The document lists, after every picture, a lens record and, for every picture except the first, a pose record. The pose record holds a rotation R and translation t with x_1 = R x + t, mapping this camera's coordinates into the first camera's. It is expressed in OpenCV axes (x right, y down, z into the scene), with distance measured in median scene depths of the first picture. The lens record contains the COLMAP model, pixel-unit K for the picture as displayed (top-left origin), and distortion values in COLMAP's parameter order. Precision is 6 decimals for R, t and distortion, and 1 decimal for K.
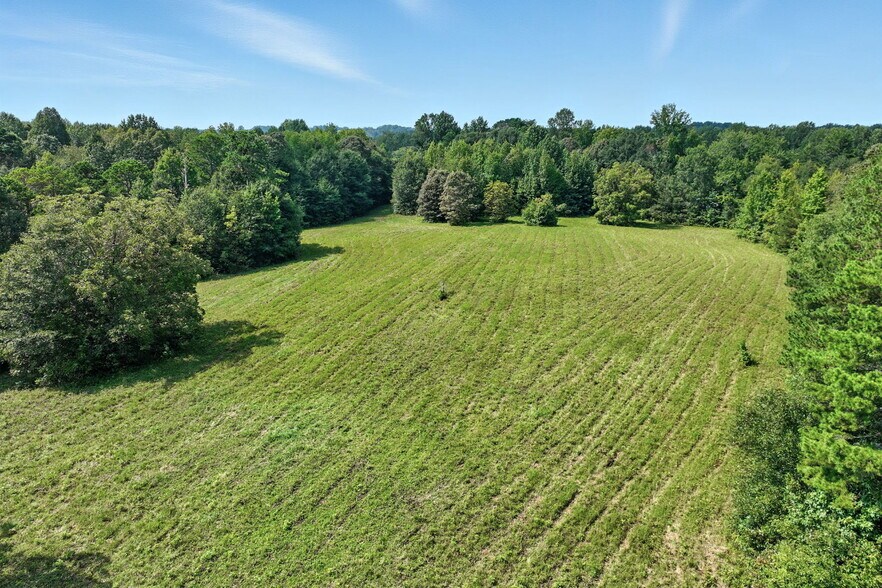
lens RADIAL K [[620.7, 0, 444.0], [0, 620.7, 259.1], [0, 0, 1]] dist [0.002187, 0.008419]
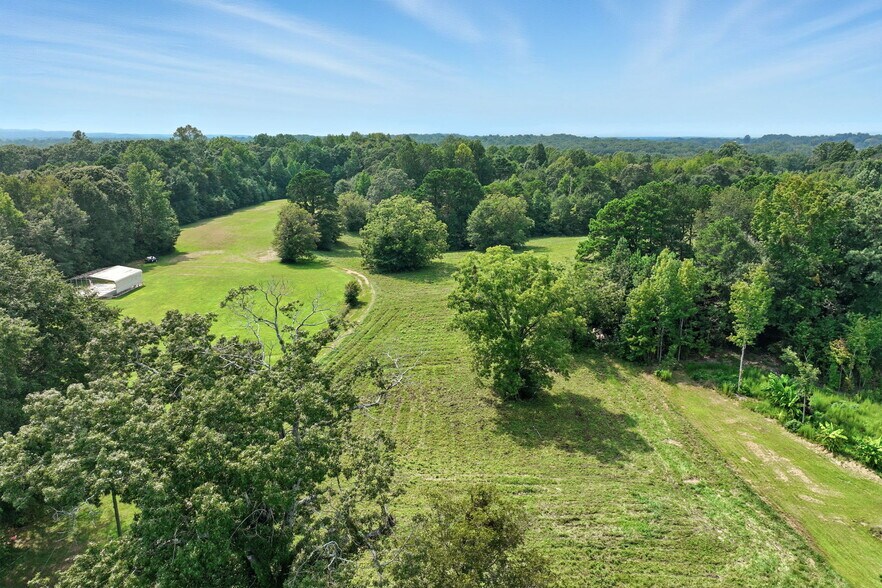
lens RADIAL K [[620.7, 0, 444.0], [0, 620.7, 259.1], [0, 0, 1]] dist [0.002187, 0.008419]
pose [[0.709811, 0.134182, -0.691494, 0.558597], [-0.140765, 0.988908, 0.047400, 0.041989], [0.690184, 0.063693, 0.720826, -0.550141]]
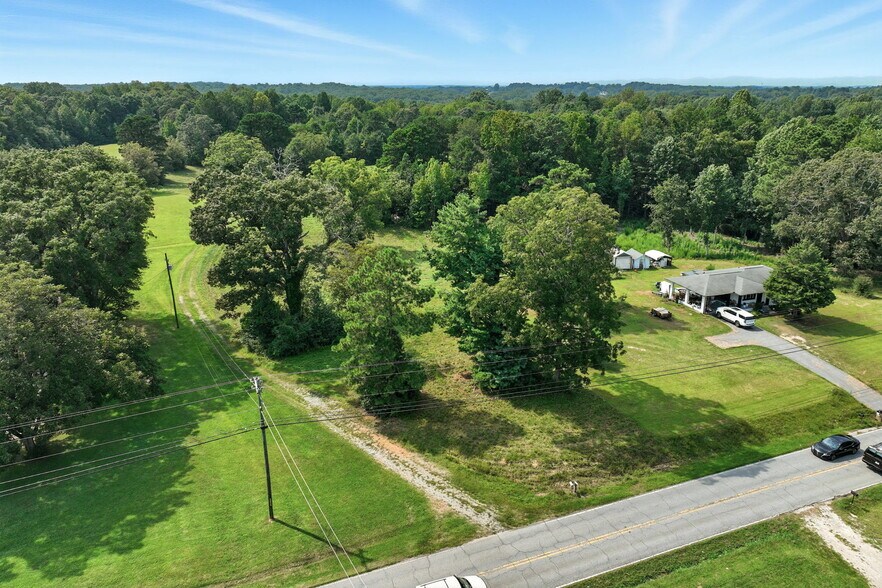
lens RADIAL K [[620.7, 0, 444.0], [0, 620.7, 259.1], [0, 0, 1]] dist [0.002187, 0.008419]
pose [[0.913001, 0.107147, -0.393636, 0.727034], [-0.079238, 0.993093, 0.086534, 0.110737], [0.400189, -0.047815, 0.915184, -0.893056]]
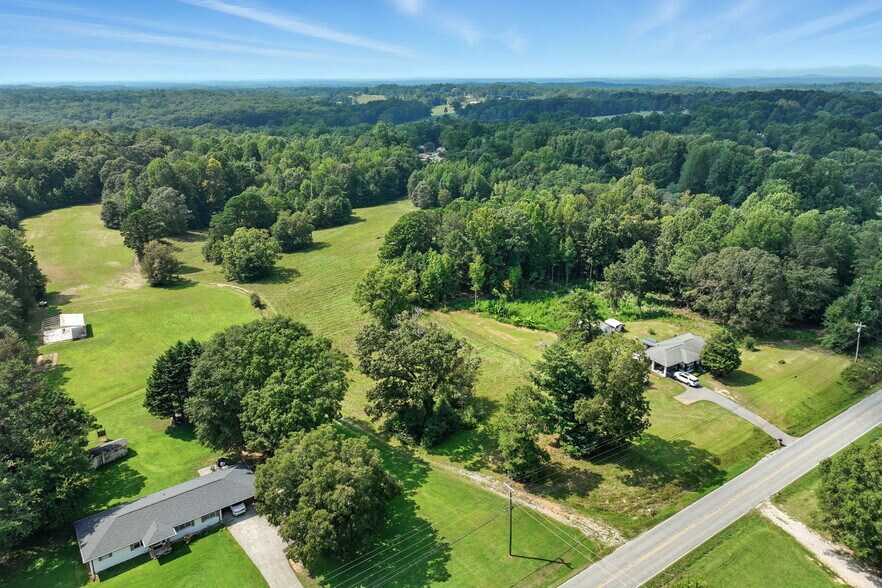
lens RADIAL K [[620.7, 0, 444.0], [0, 620.7, 259.1], [0, 0, 1]] dist [0.002187, 0.008419]
pose [[0.980040, 0.047156, -0.193128, 0.551719], [-0.030805, 0.995749, 0.086807, -0.072455], [0.196400, -0.079125, 0.977326, -1.250773]]
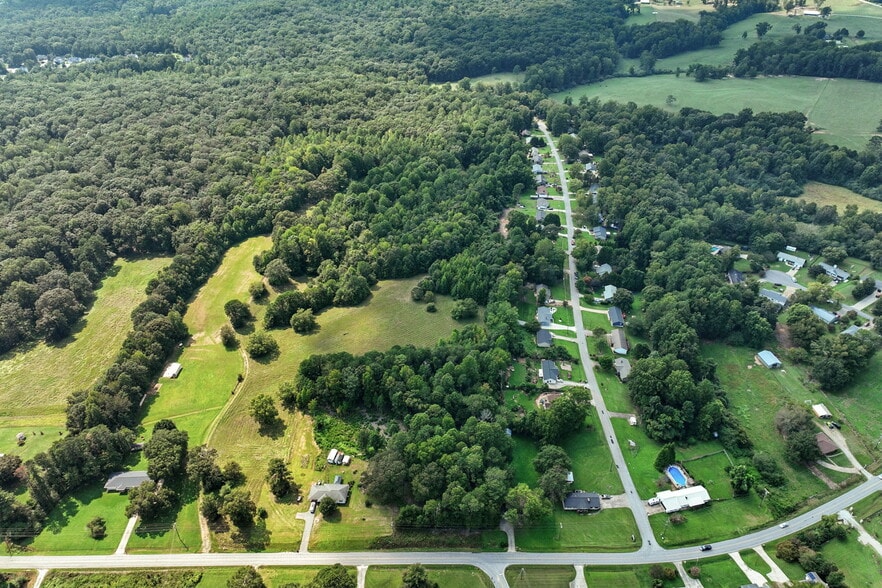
lens RADIAL K [[620.7, 0, 444.0], [0, 620.7, 259.1], [0, 0, 1]] dist [0.002187, 0.008419]
pose [[0.700453, 0.378442, -0.605101, 2.243615], [-0.135774, 0.903014, 0.407593, -1.766288], [0.700665, -0.203343, 0.683901, -1.306546]]
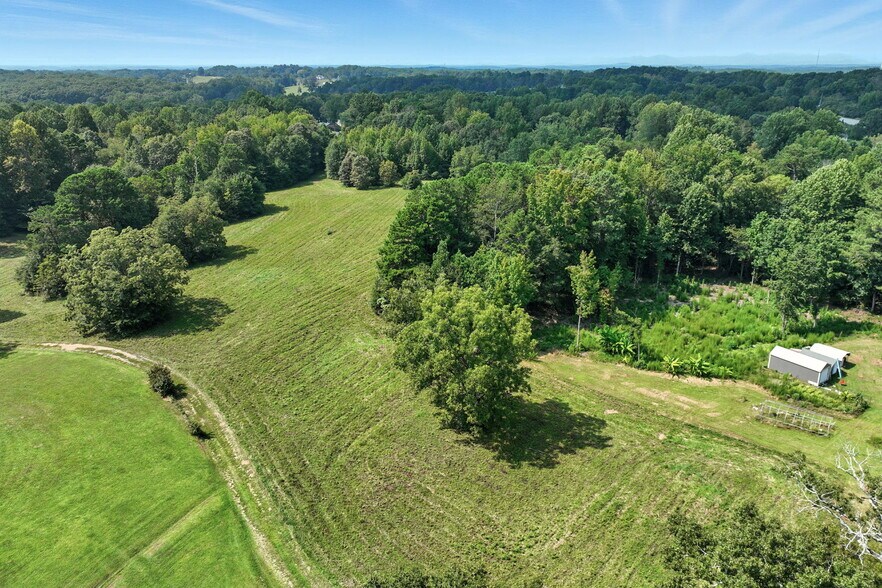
lens RADIAL K [[620.7, 0, 444.0], [0, 620.7, 259.1], [0, 0, 1]] dist [0.002187, 0.008419]
pose [[0.998661, -0.020519, 0.047480, 0.158822], [0.015530, 0.994543, 0.103169, -0.037592], [-0.049338, -0.102294, 0.993530, -0.657846]]
